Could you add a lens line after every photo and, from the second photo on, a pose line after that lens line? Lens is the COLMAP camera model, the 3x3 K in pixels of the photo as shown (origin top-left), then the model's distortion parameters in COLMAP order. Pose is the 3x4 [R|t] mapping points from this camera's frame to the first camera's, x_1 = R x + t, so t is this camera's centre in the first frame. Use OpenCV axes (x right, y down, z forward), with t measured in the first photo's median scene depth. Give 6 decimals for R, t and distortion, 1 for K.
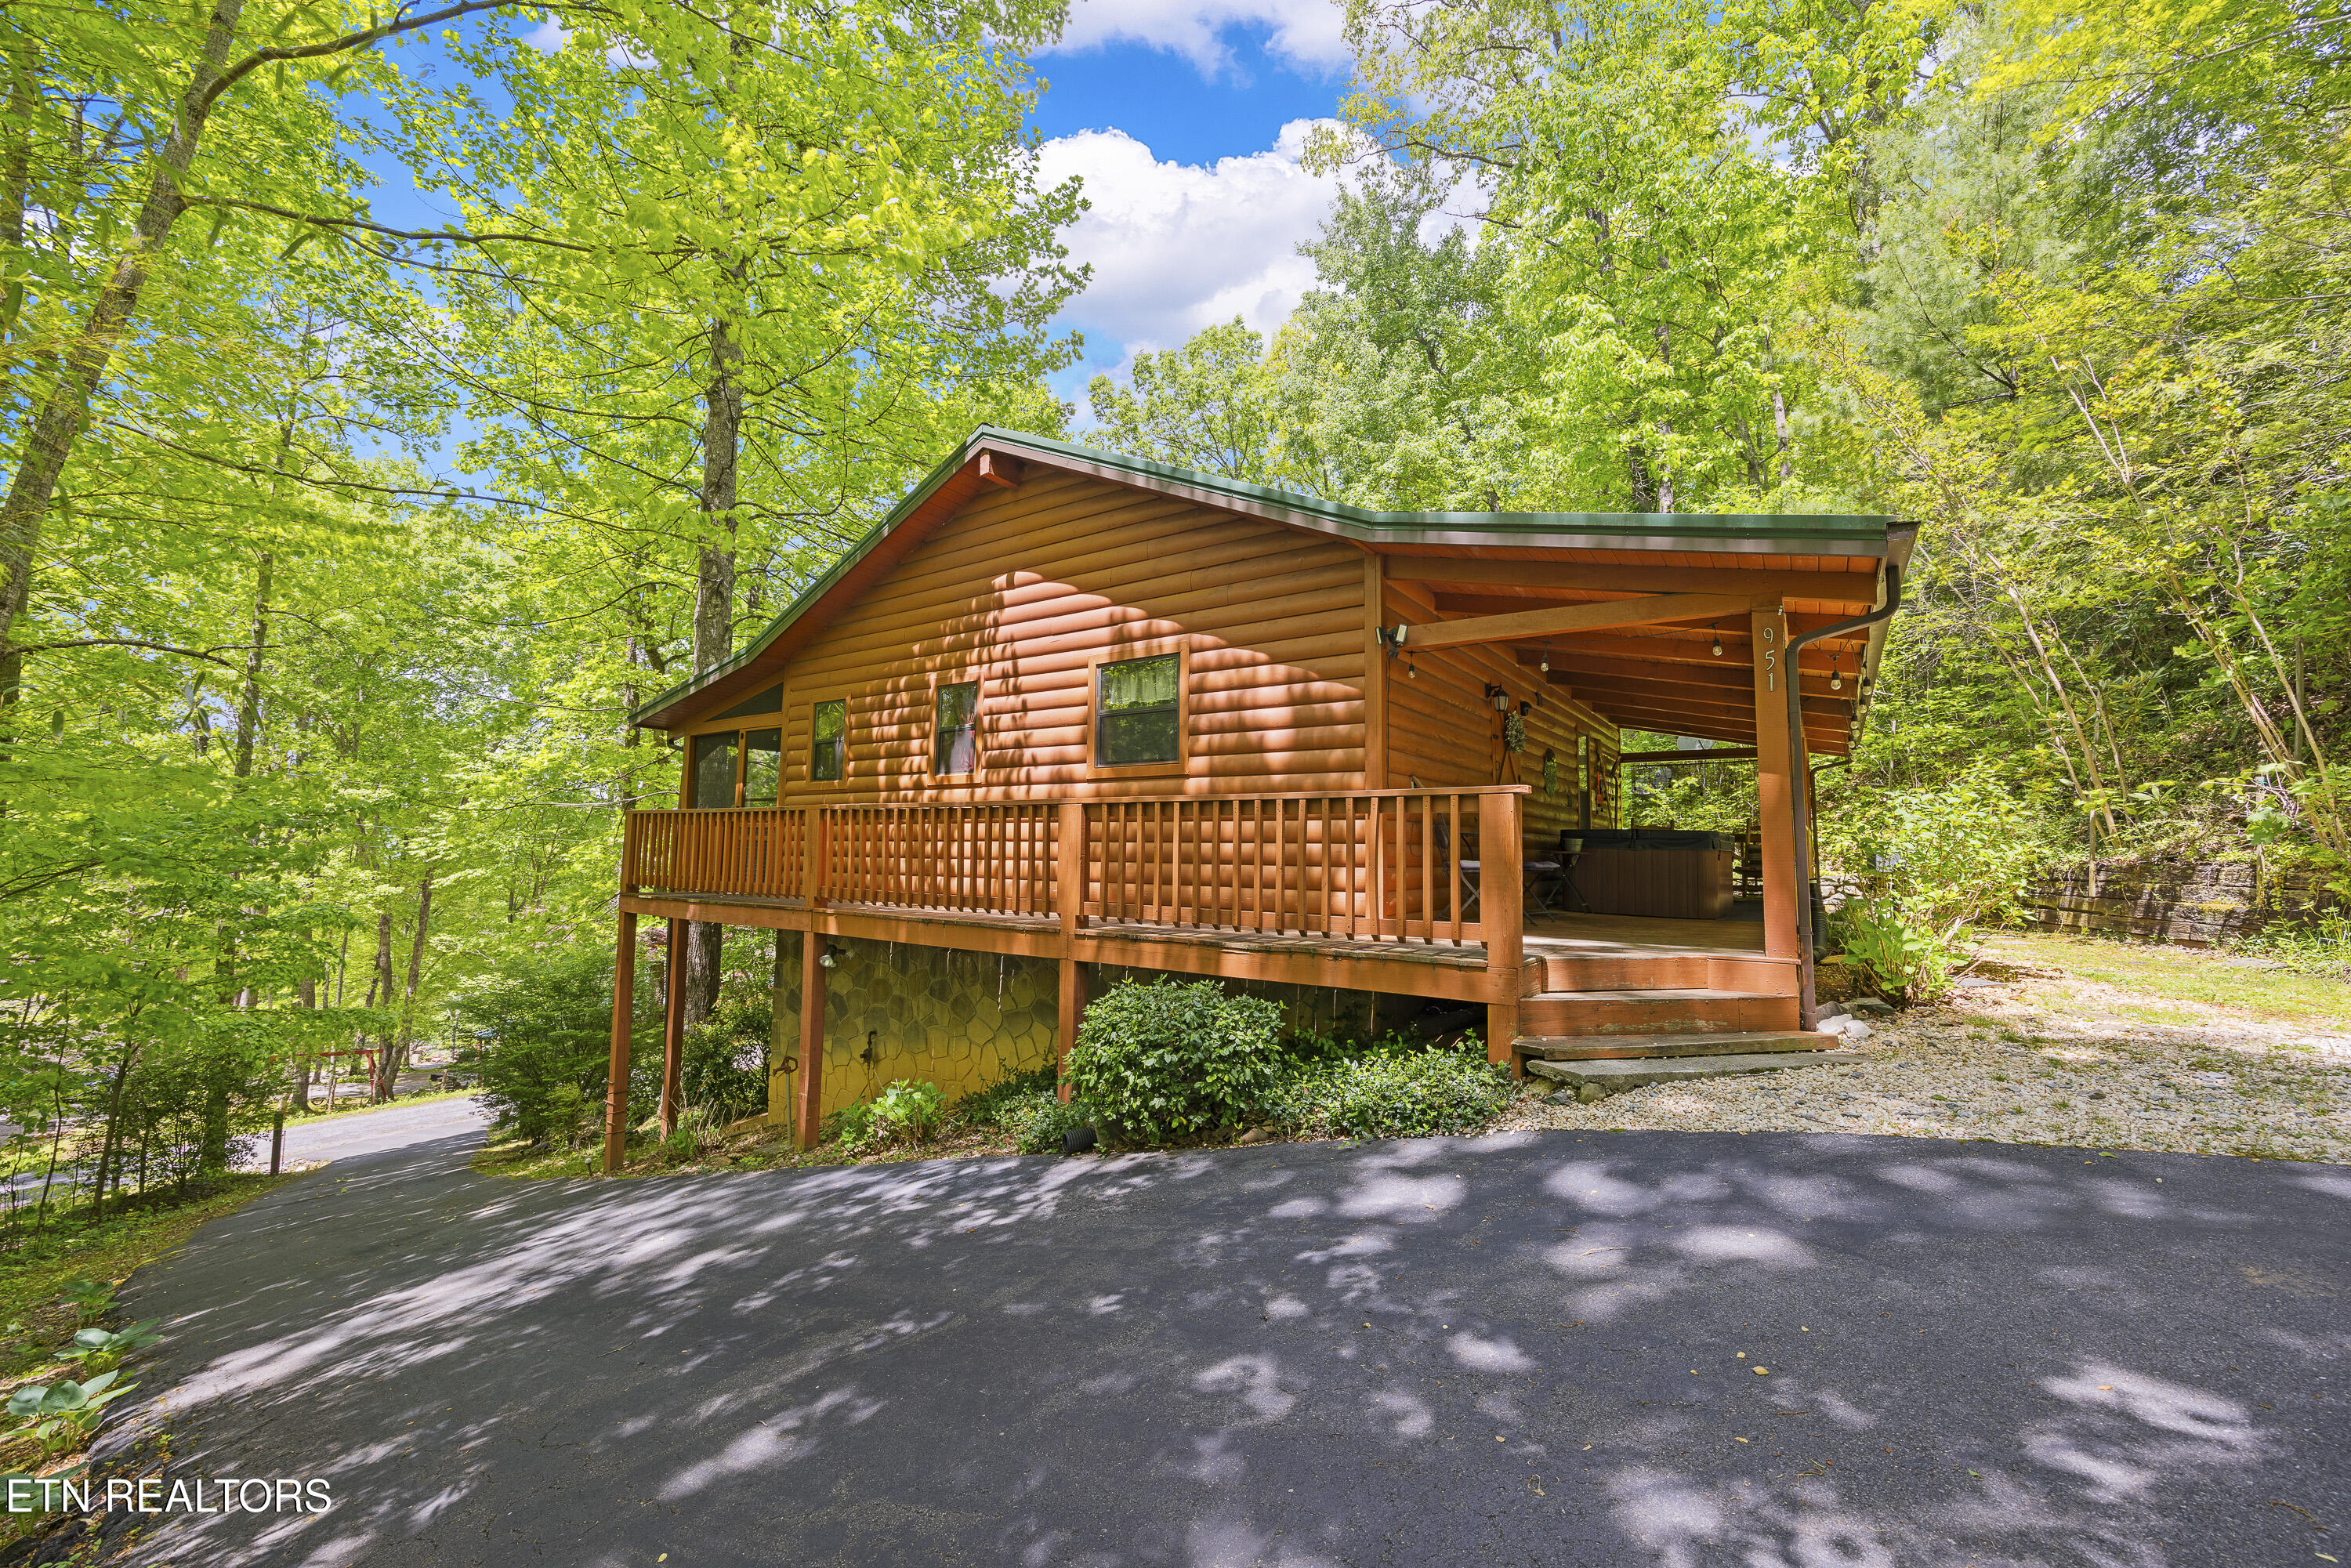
lens RADIAL K [[921.7, 0, 1178.2], [0, 921.7, 793.1], [0, 0, 1]] dist [-0.003028, 0.001655]
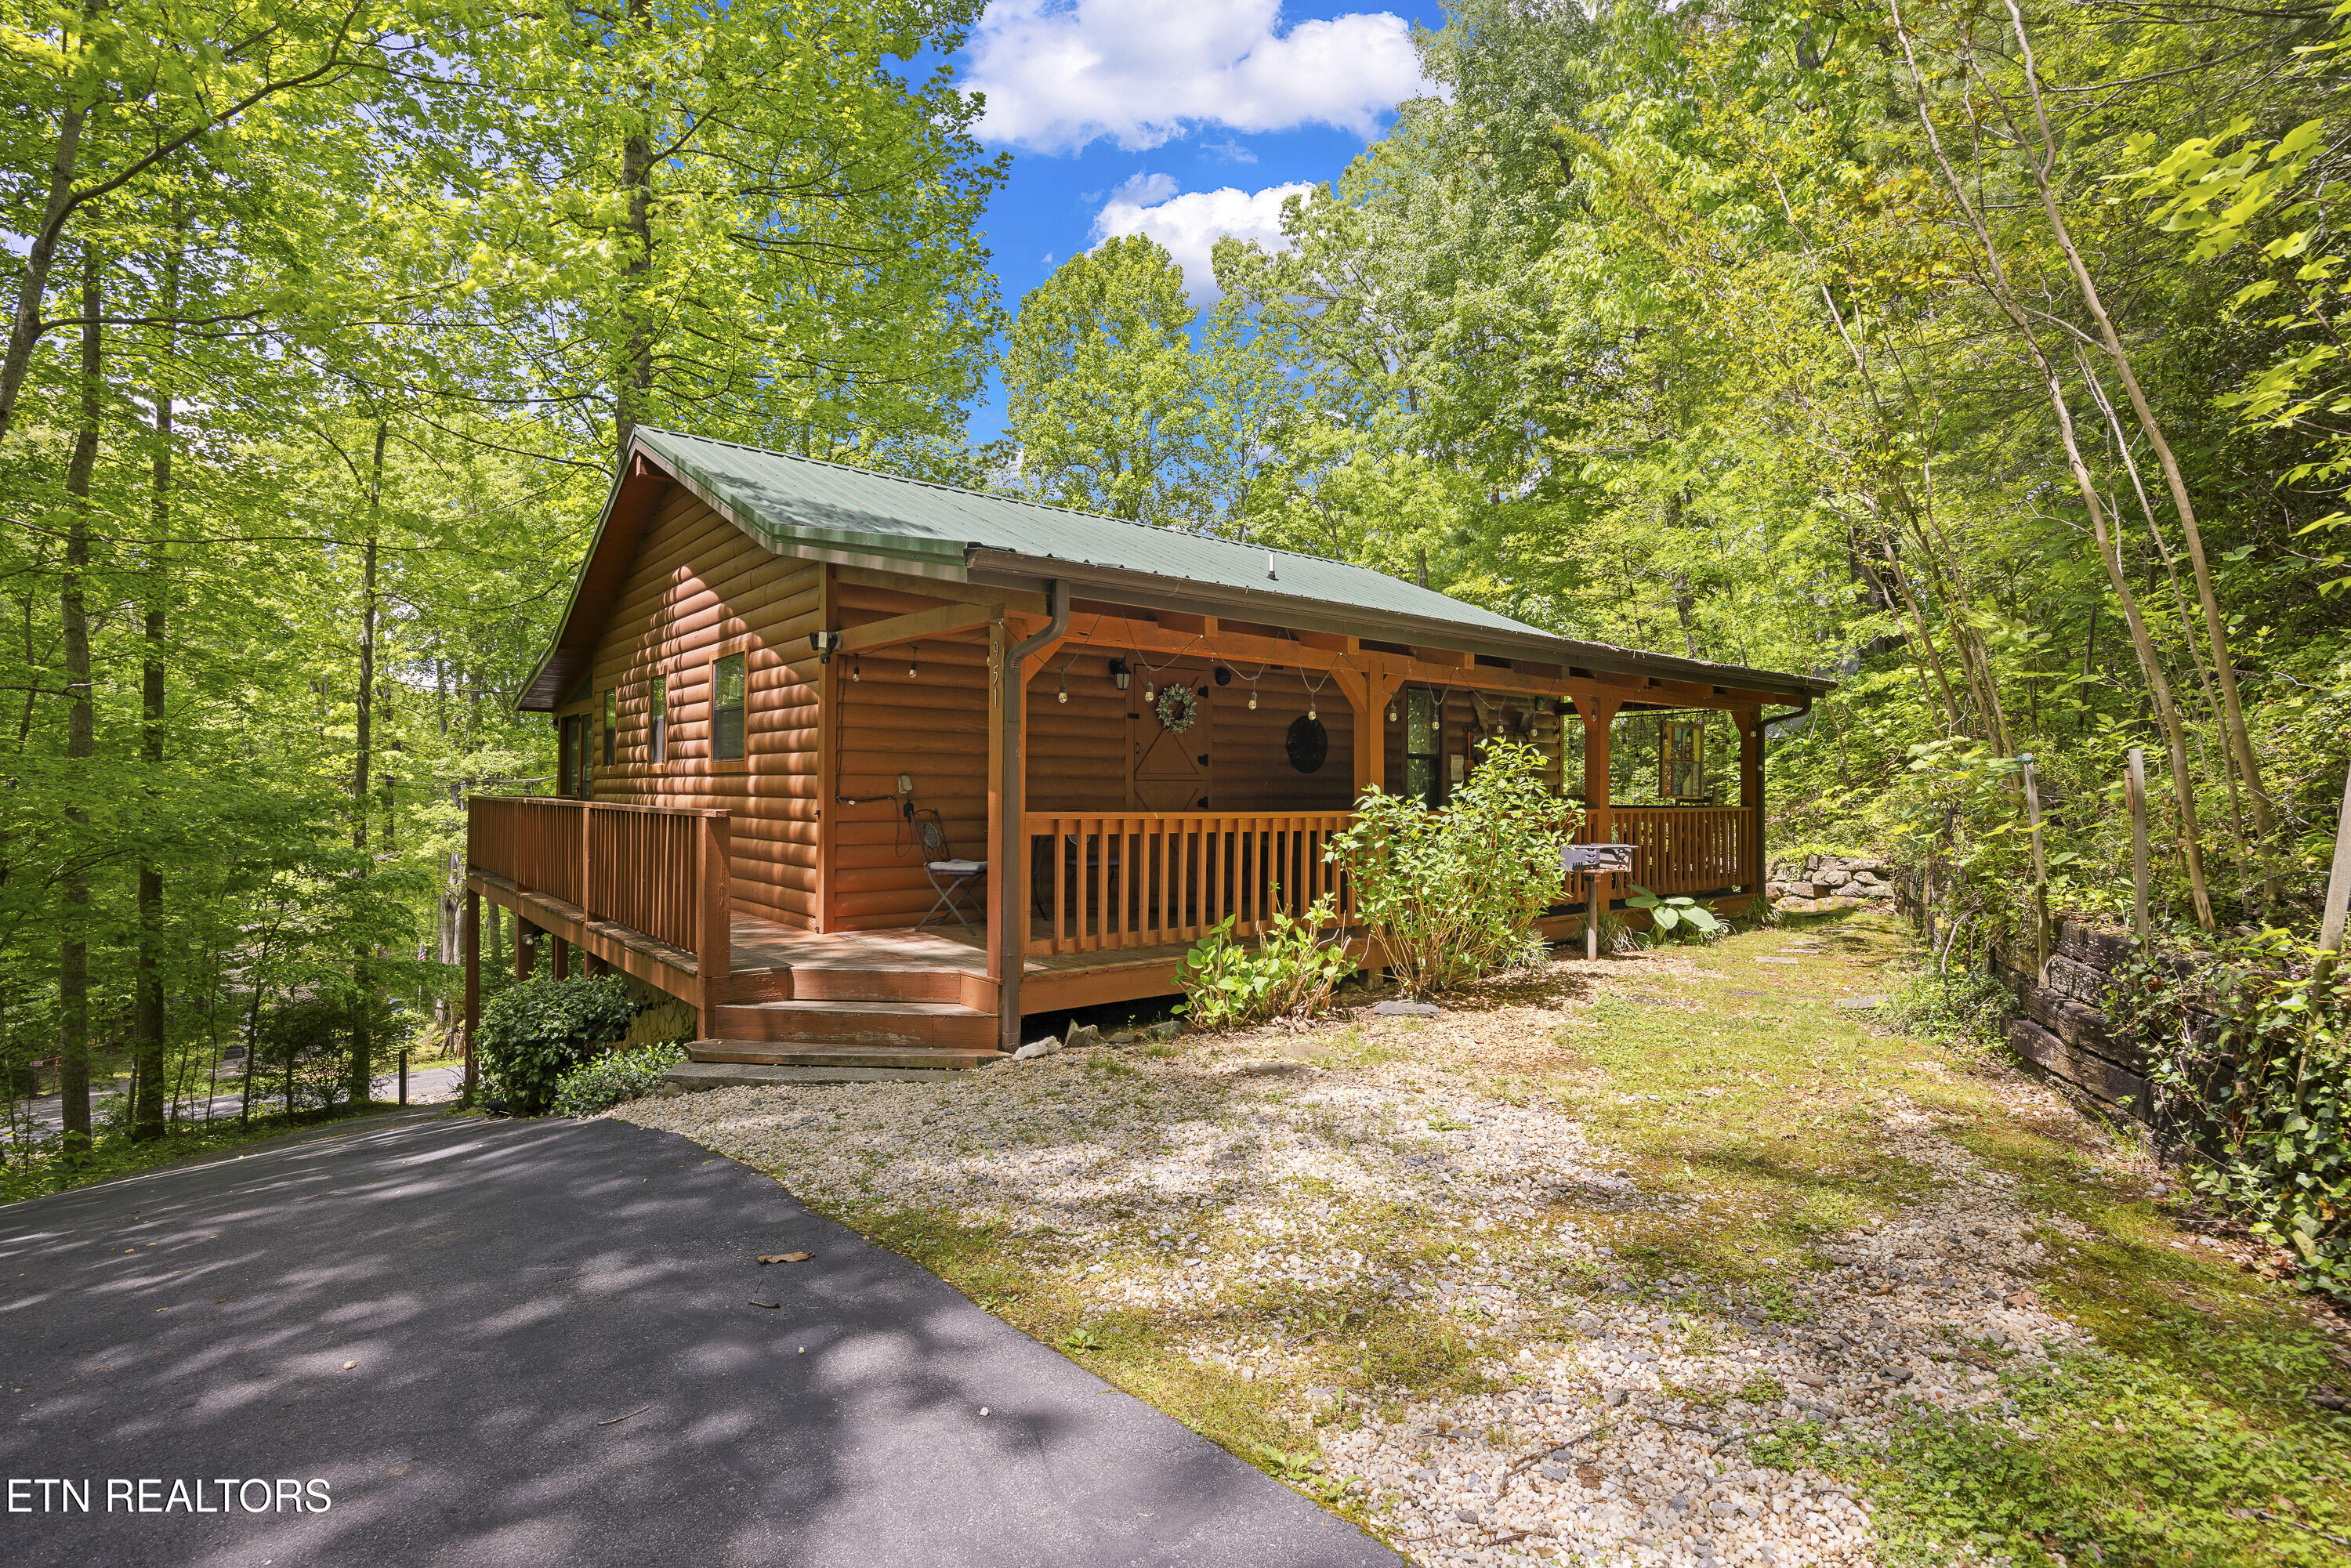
lens RADIAL K [[1111.6, 0, 1172.3], [0, 1111.6, 777.9], [0, 0, 1]] dist [-0.006218, 0.000898]
pose [[0.967288, -0.016503, -0.253144, 0.691805], [0.030926, 0.998110, 0.053102, -0.057501], [0.251789, -0.059193, 0.965970, -0.068737]]
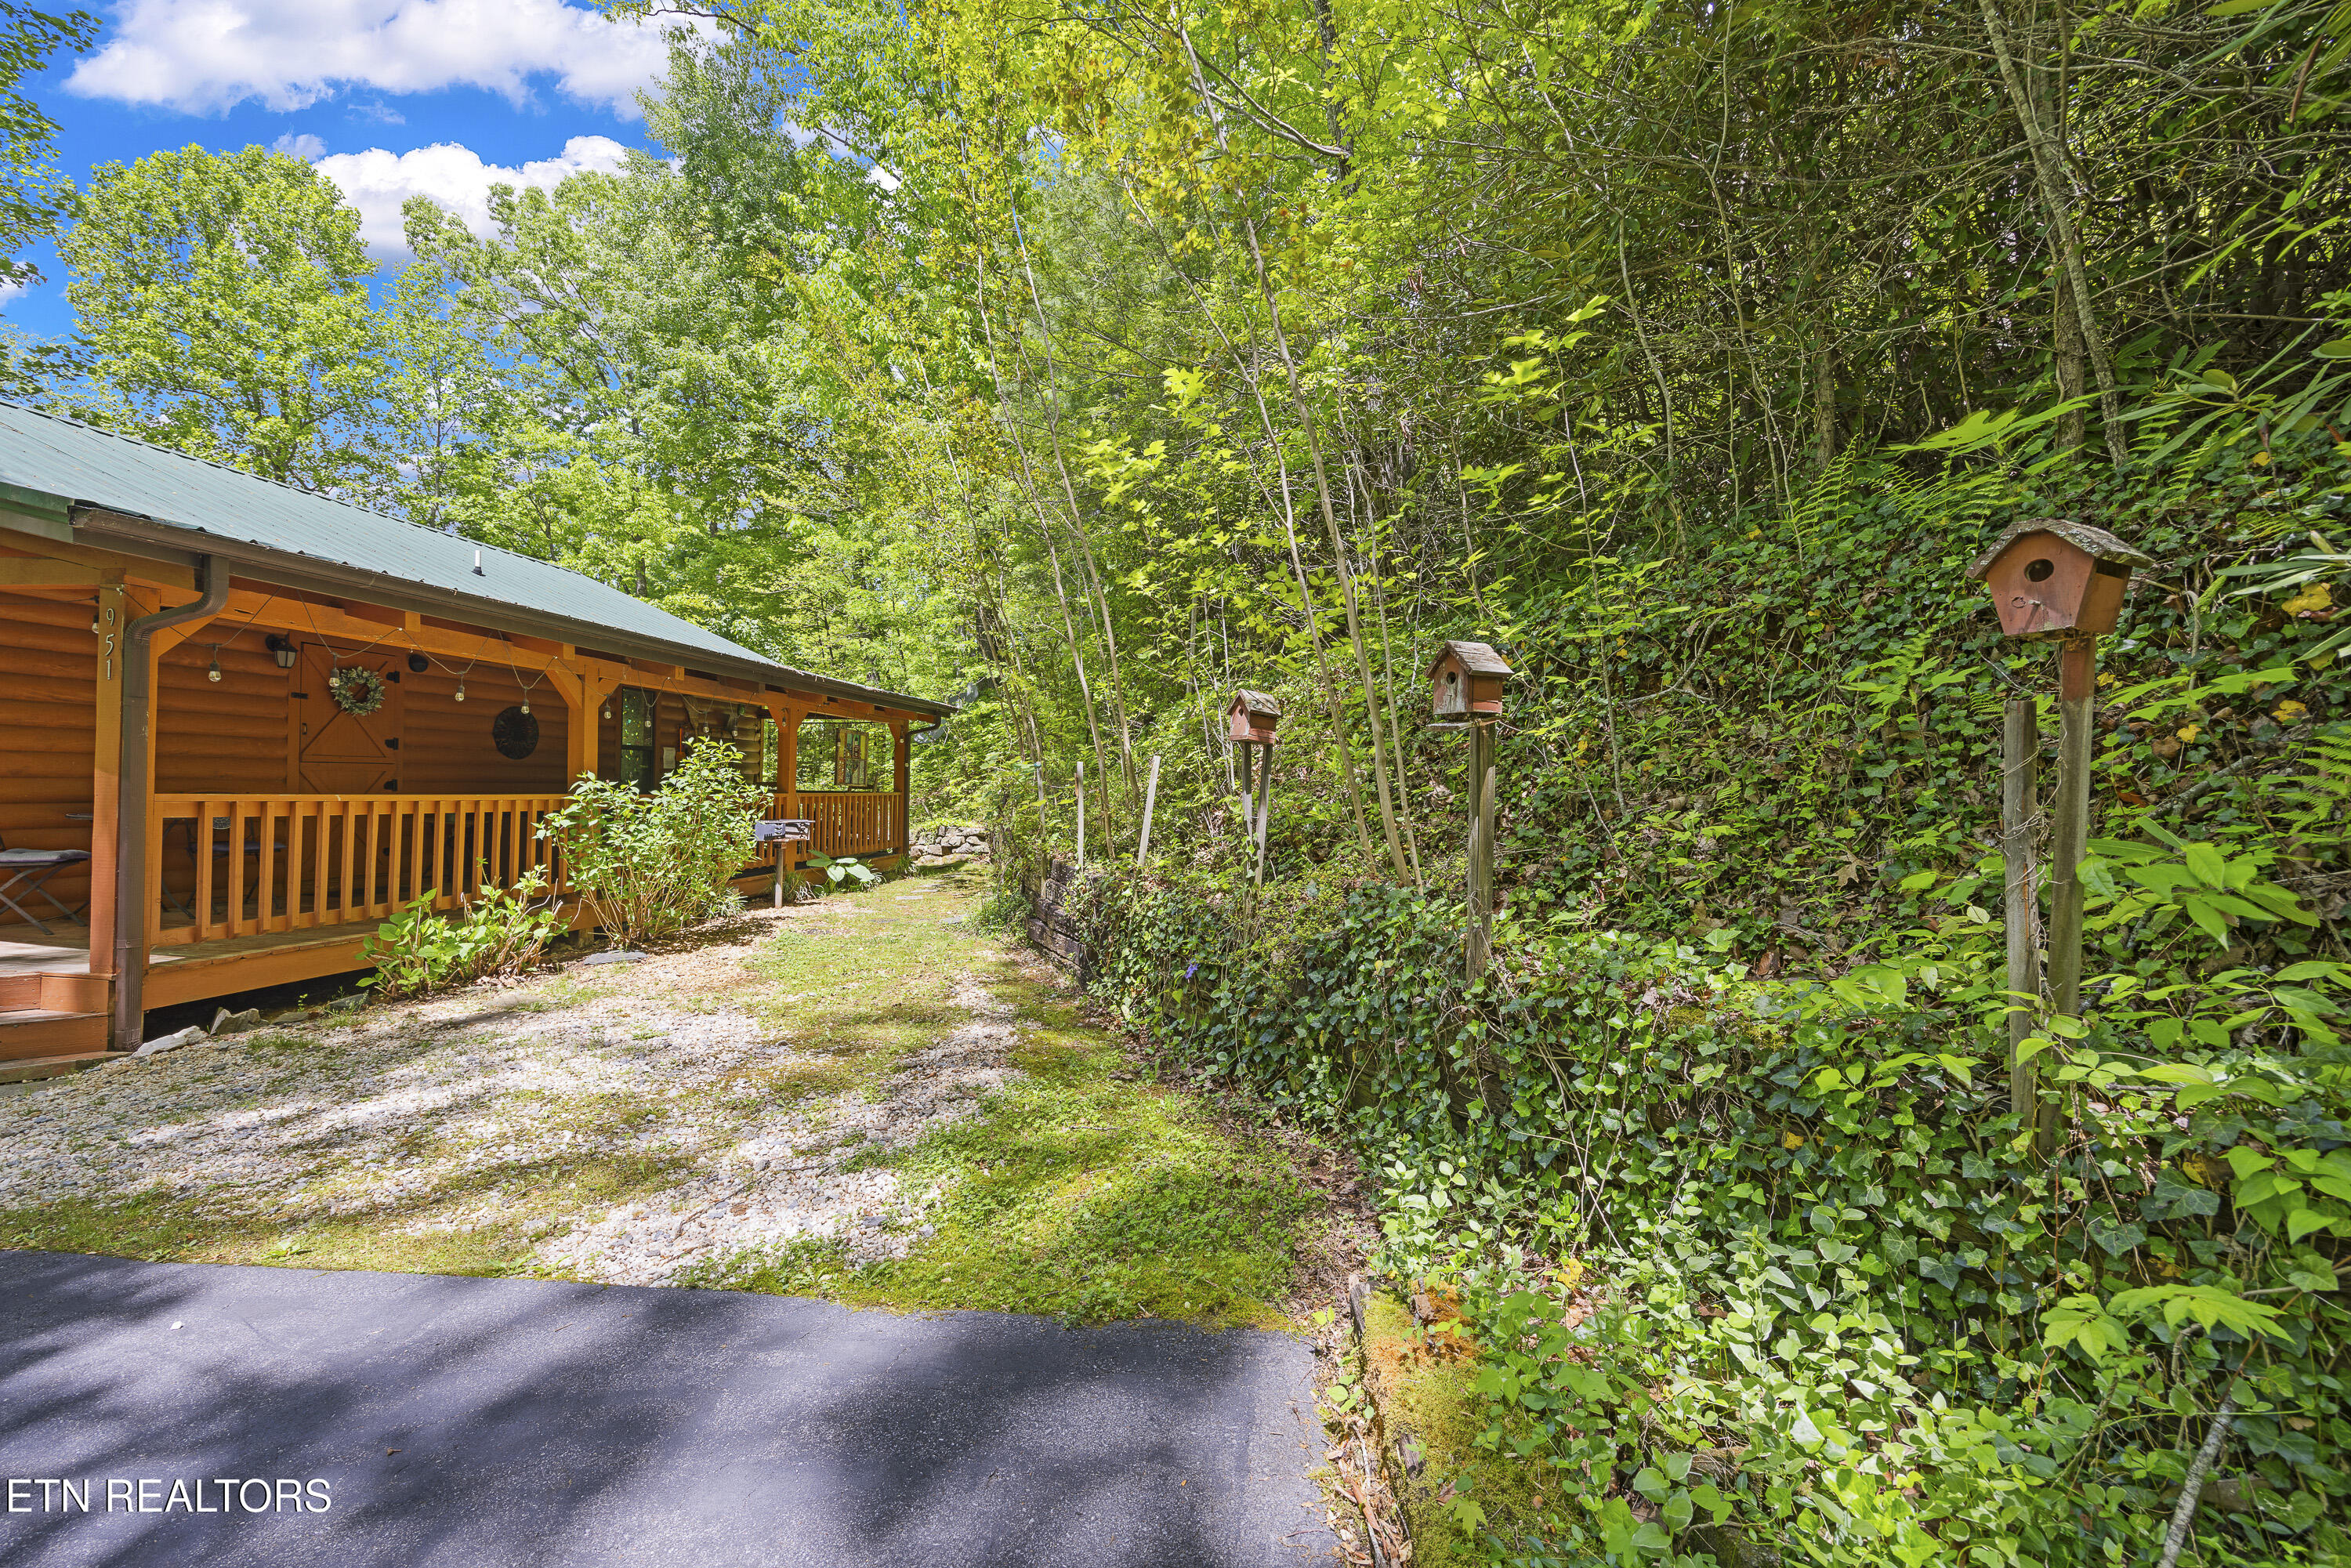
lens RADIAL K [[921.7, 0, 1182.3], [0, 921.7, 778.2], [0, 0, 1]] dist [-0.003028, 0.001655]
pose [[0.878606, 0.002713, 0.477540, 0.698386], [-0.037001, 0.997364, 0.062410, -0.066509], [-0.476112, -0.072504, 0.876391, -0.170151]]
